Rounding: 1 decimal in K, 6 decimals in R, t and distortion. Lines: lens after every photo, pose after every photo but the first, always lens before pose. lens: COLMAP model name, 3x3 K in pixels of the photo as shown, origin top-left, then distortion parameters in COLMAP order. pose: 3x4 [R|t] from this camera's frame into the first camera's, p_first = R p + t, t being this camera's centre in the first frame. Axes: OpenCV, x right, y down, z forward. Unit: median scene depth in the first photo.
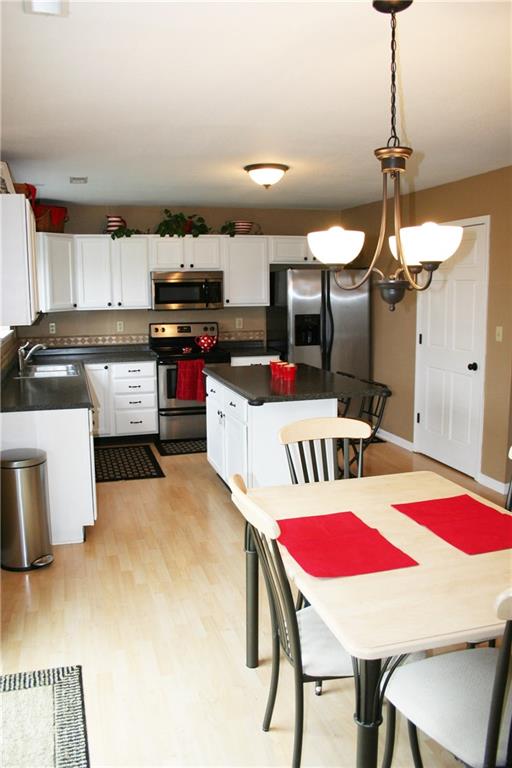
lens RADIAL K [[677.0, 0, 256.0], [0, 677.0, 384.0], [0, 0, 1]] dist [-0.013463, -0.002817]
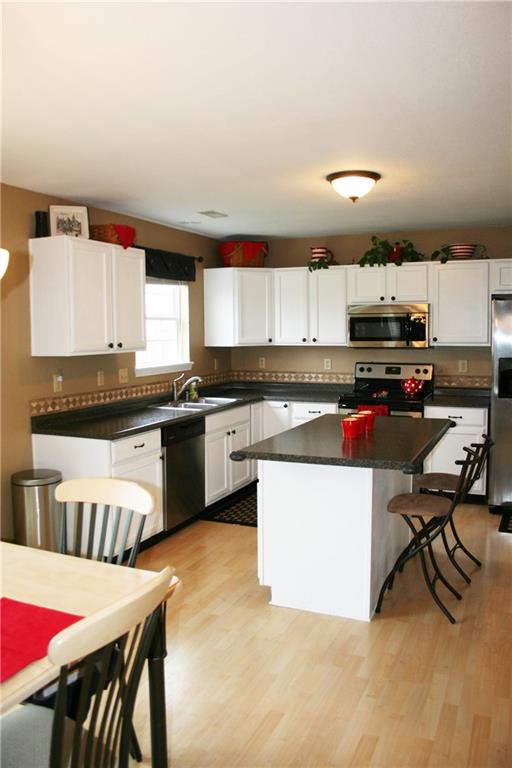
lens RADIAL K [[682.3, 0, 256.0], [0, 682.3, 384.0], [0, 0, 1]] dist [0.002901, -0.000338]
pose [[0.790874, 0.059564, -0.609073, 0.307128], [-0.093427, 0.995337, -0.023976, -0.026512], [0.604805, 0.075866, 0.792751, 0.200605]]
